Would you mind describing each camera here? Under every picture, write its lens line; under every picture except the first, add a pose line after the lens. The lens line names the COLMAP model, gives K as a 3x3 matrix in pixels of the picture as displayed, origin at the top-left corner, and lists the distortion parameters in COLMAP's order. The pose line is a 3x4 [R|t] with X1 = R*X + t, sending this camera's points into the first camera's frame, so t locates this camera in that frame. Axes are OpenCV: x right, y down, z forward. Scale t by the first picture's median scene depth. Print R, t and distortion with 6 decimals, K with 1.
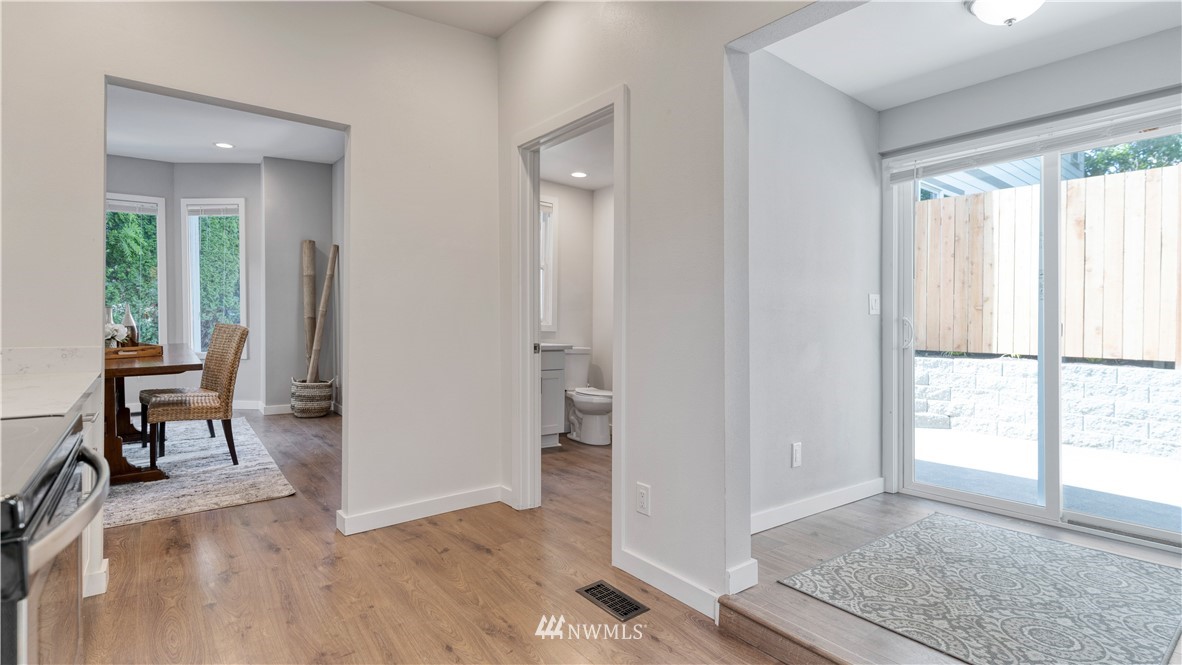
lens RADIAL K [[568.4, 0, 594.0], [0, 568.4, 325.6], [0, 0, 1]] dist [0.003398, -0.000869]
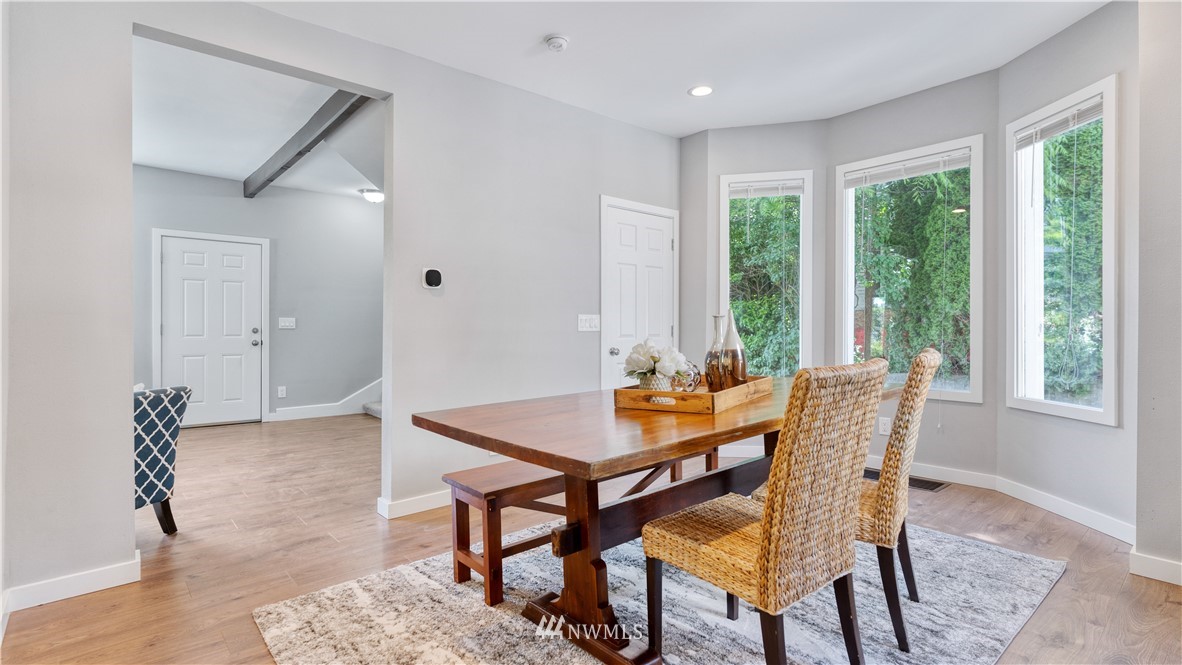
lens RADIAL K [[568.4, 0, 594.0], [0, 568.4, 329.3], [0, 0, 1]] dist [0.003398, -0.000869]
pose [[0.056452, -0.004377, -0.998396, -0.185128], [-0.014203, 0.999886, -0.005186, -0.010207], [0.998304, 0.014473, 0.056383, 0.571154]]
